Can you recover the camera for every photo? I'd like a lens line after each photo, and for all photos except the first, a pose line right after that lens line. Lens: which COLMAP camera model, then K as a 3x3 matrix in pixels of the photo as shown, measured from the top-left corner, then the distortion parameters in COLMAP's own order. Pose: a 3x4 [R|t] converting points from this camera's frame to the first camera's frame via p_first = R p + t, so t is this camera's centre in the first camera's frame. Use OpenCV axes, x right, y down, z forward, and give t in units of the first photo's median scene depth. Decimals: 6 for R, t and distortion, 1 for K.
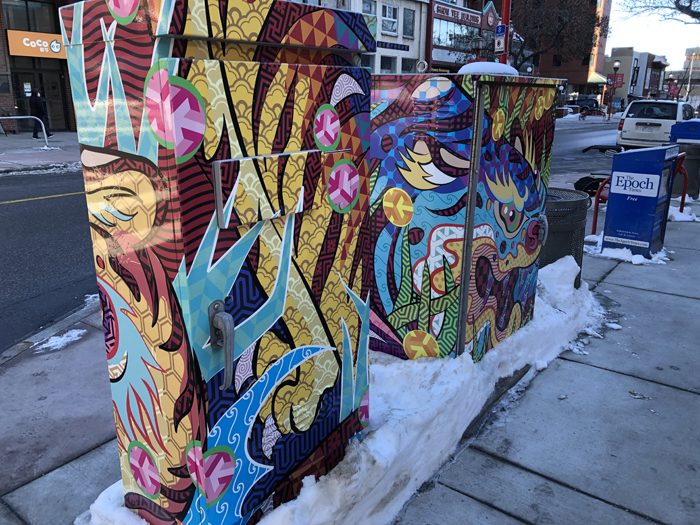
lens RADIAL K [[581.2, 0, 350.0], [0, 581.2, 262.5], [0, 0, 1]] dist [0.028982, -0.006206]
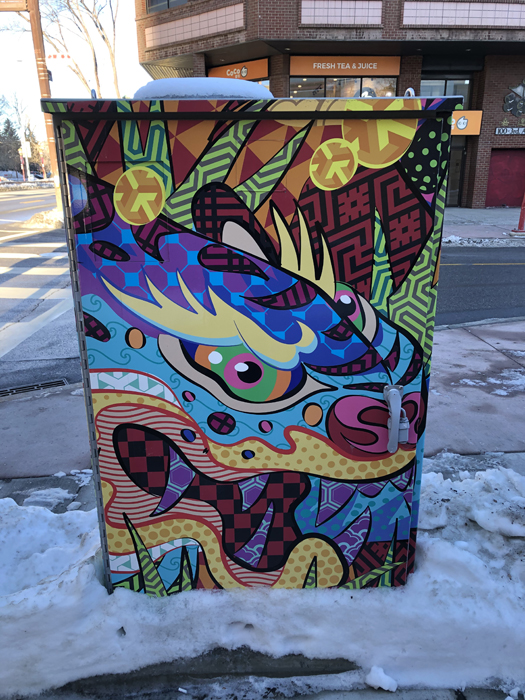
lens RADIAL K [[581.2, 0, 262.5], [0, 581.2, 350.0], [0, 0, 1]] dist [0.028982, -0.006206]
pose [[0.634881, 0.217779, -0.741282, 0.669392], [-0.200107, 0.973062, 0.114488, -0.161635], [0.746247, 0.075650, 0.661357, 0.657138]]
